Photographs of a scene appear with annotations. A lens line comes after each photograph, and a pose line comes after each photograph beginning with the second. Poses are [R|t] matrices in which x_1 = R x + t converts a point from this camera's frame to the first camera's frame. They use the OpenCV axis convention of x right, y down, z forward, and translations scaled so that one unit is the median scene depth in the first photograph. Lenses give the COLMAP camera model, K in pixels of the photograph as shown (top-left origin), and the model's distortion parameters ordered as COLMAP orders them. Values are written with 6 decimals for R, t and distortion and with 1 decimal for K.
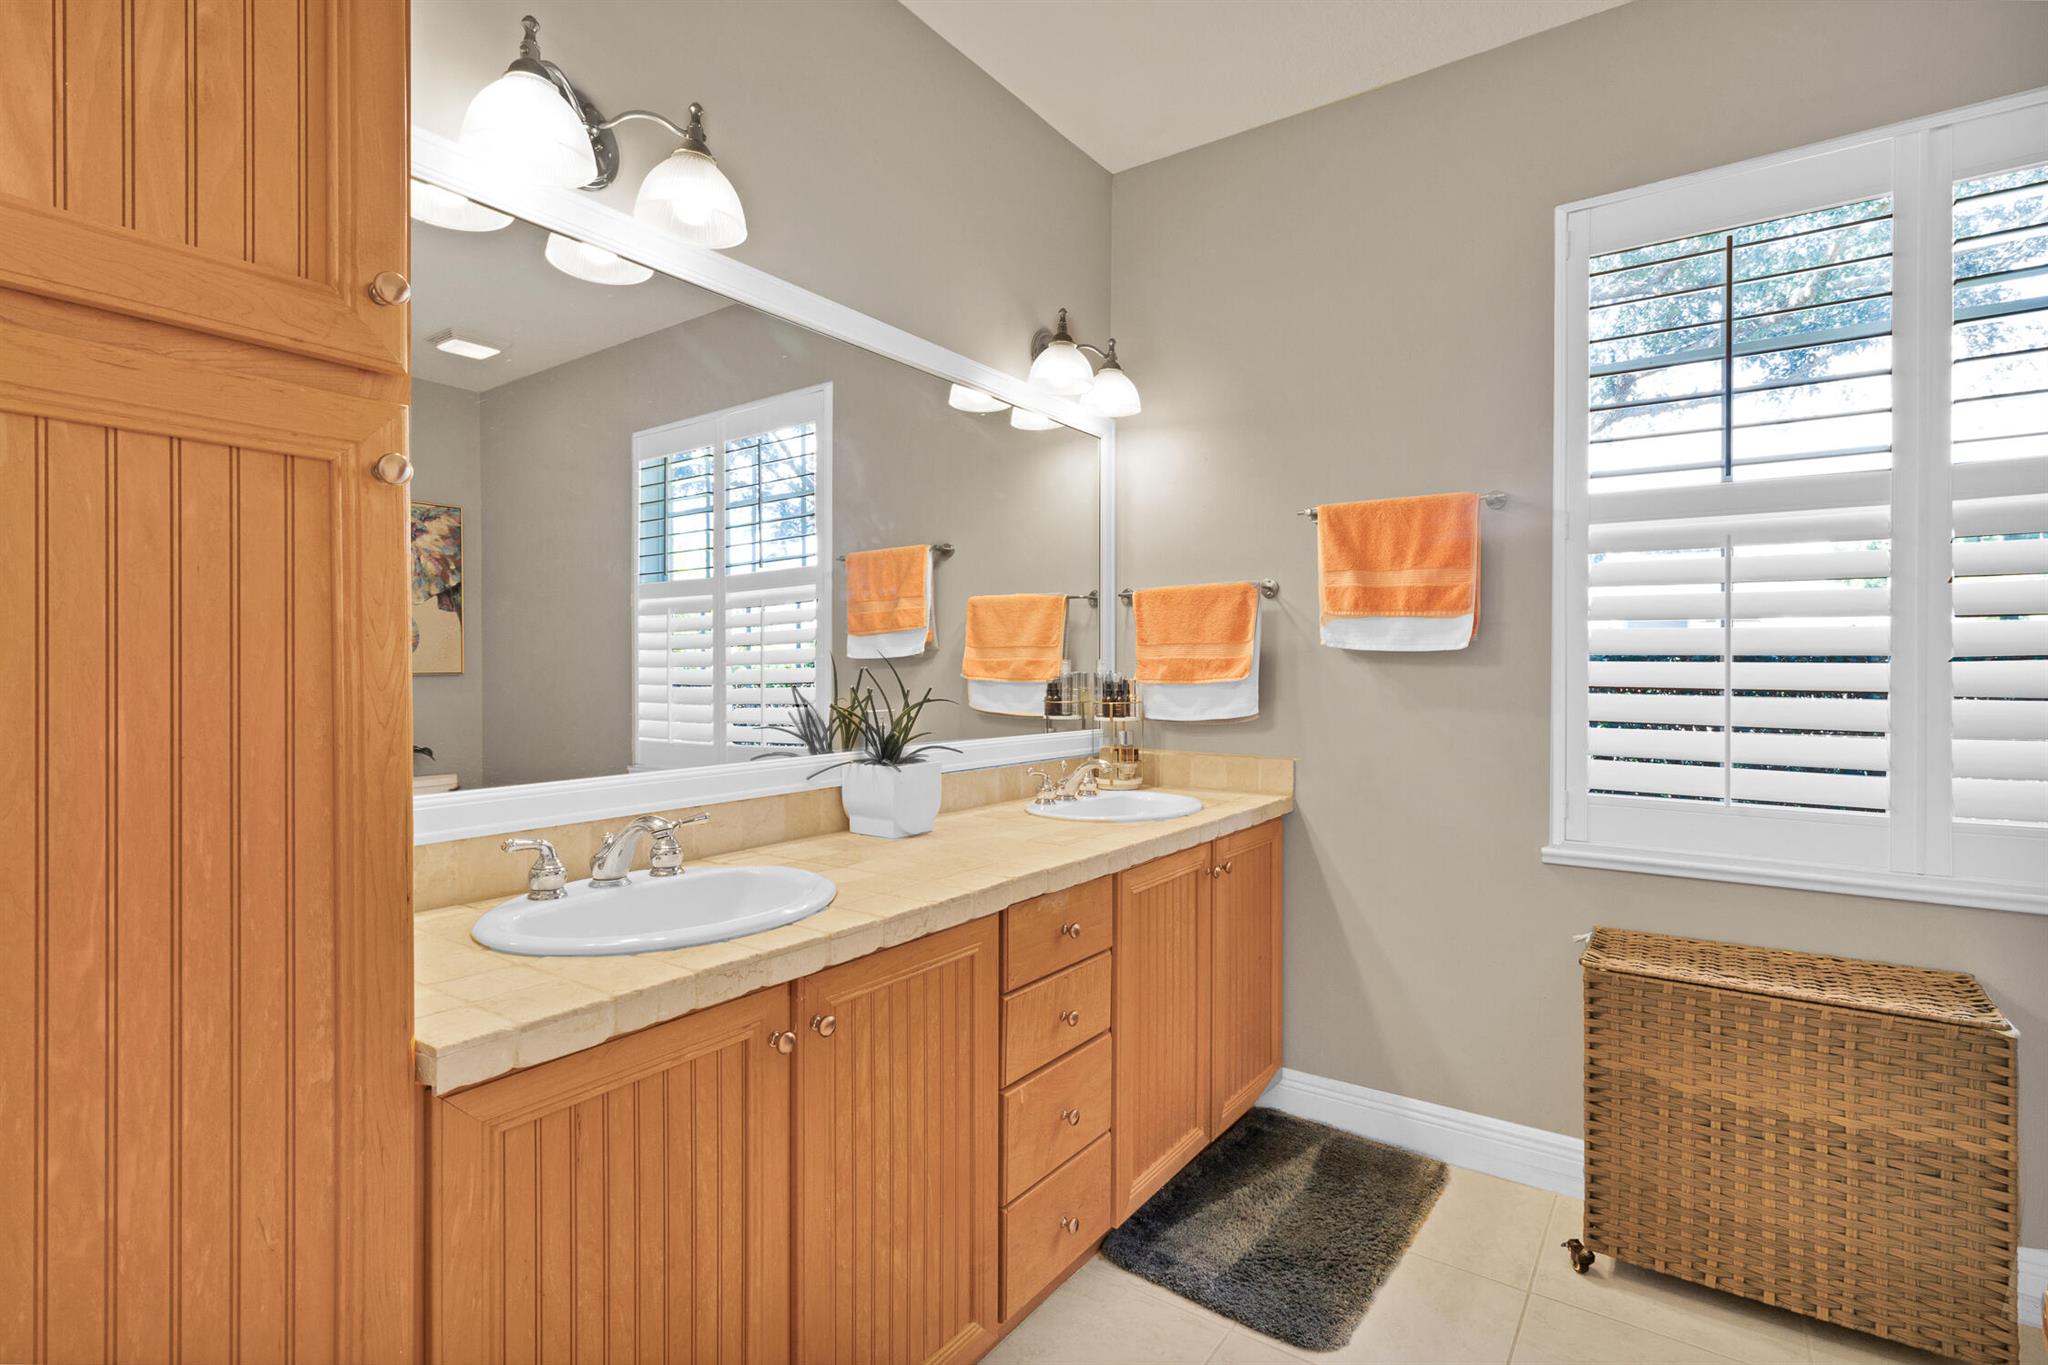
lens RADIAL K [[976.2, 0, 1026.3], [0, 976.2, 668.3], [0, 0, 1]] dist [0.005044, -0.000077]
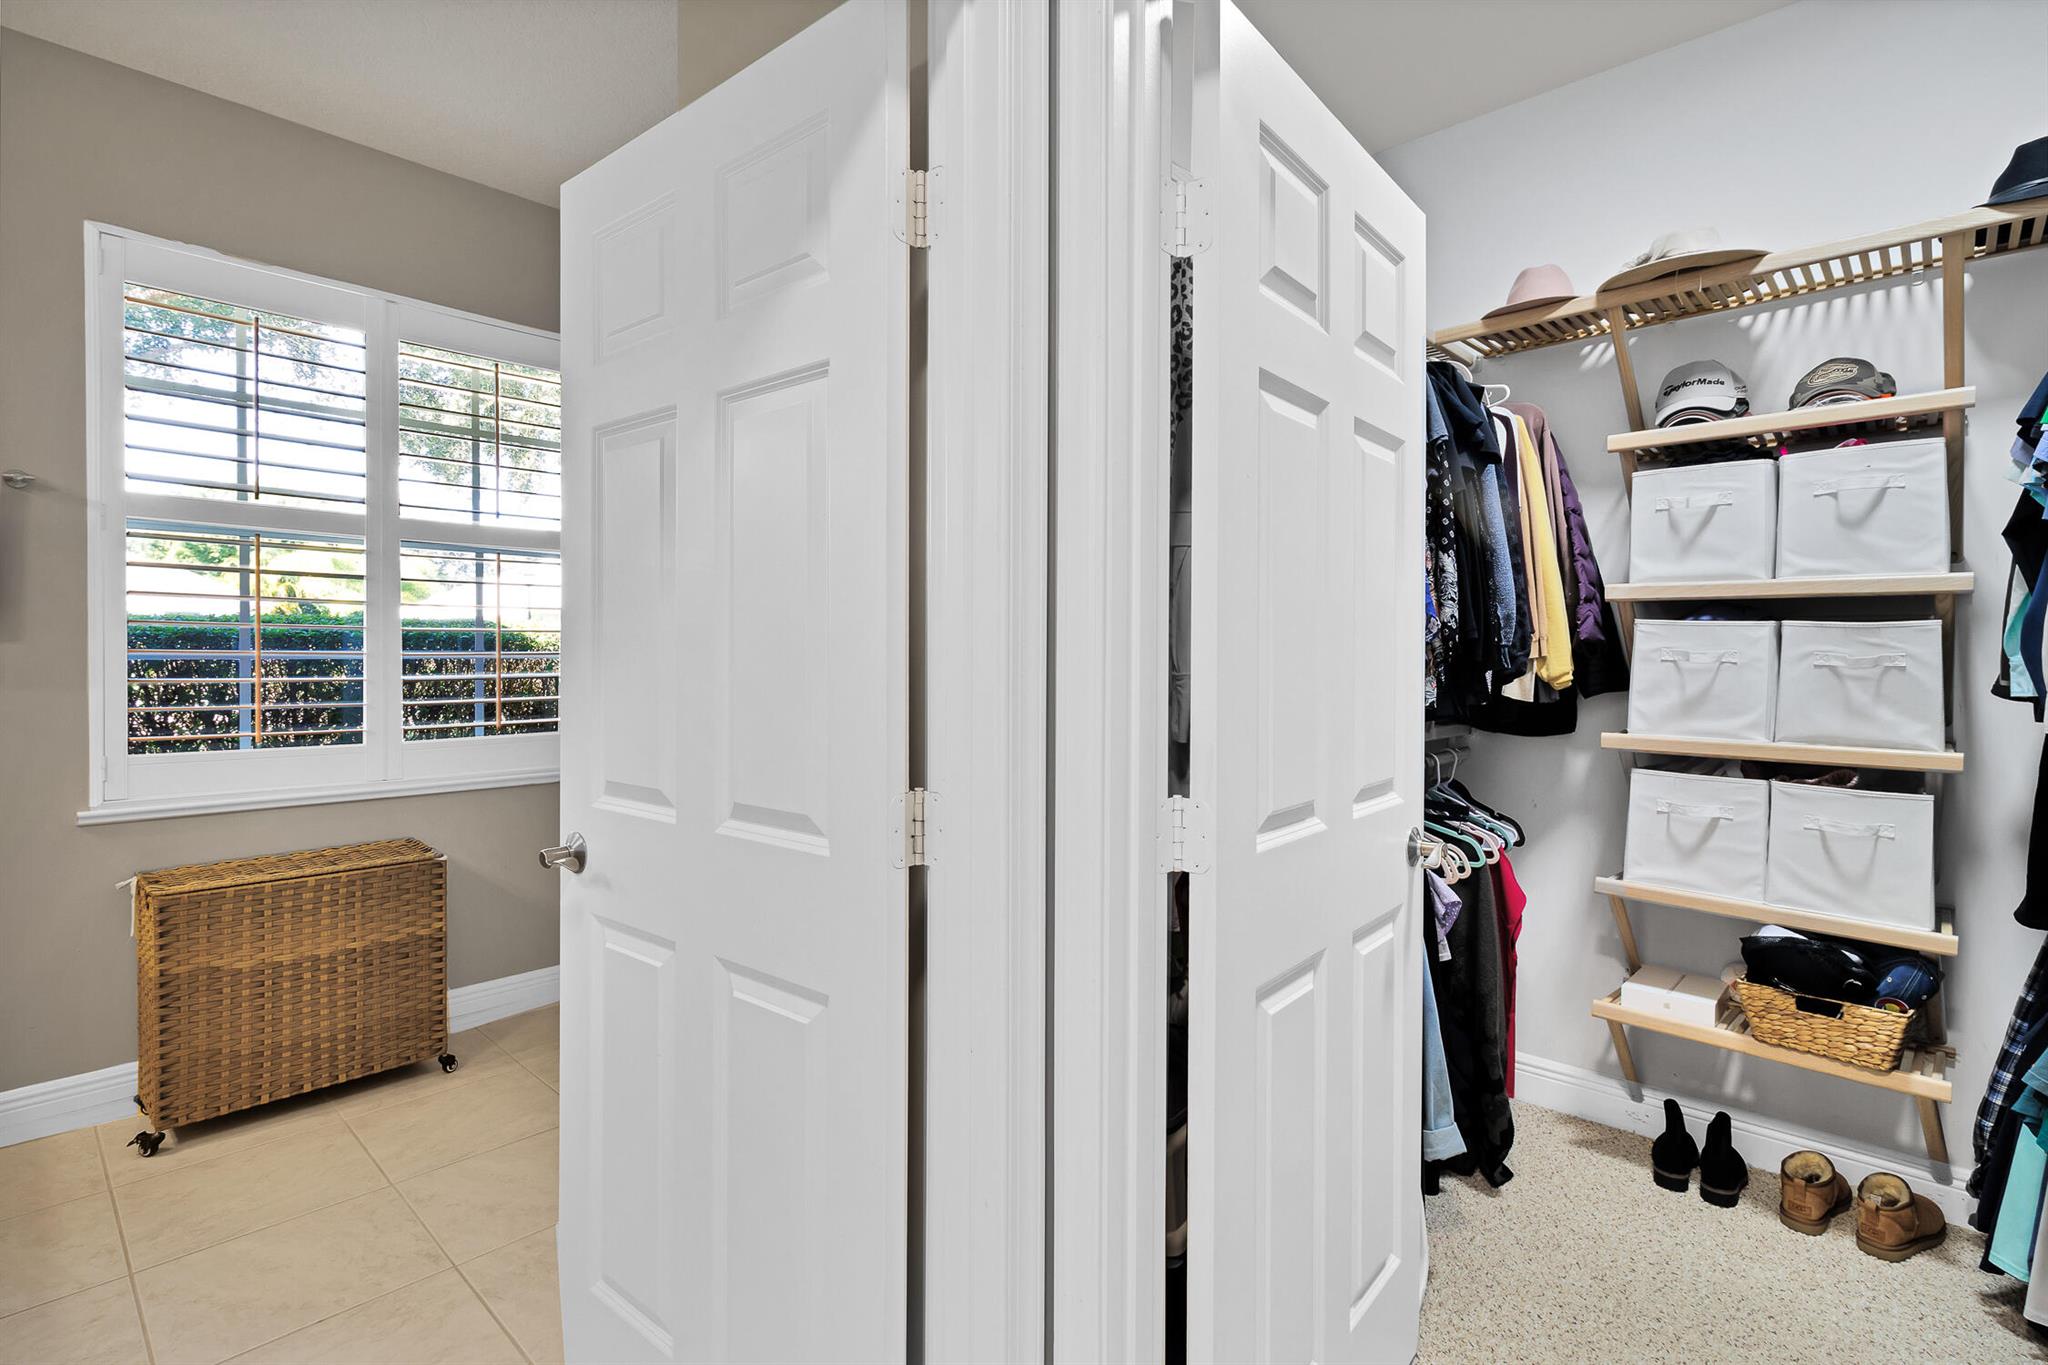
lens RADIAL K [[930.8, 0, 1019.8], [0, 930.8, 674.2], [0, 0, 1]] dist [0.001452, 0.000200]
pose [[0.144517, -0.022368, 0.989249, -0.420127], [-0.002606, 0.999732, 0.022986, 0.006744], [-0.989499, -0.005900, 0.144420, -0.217323]]
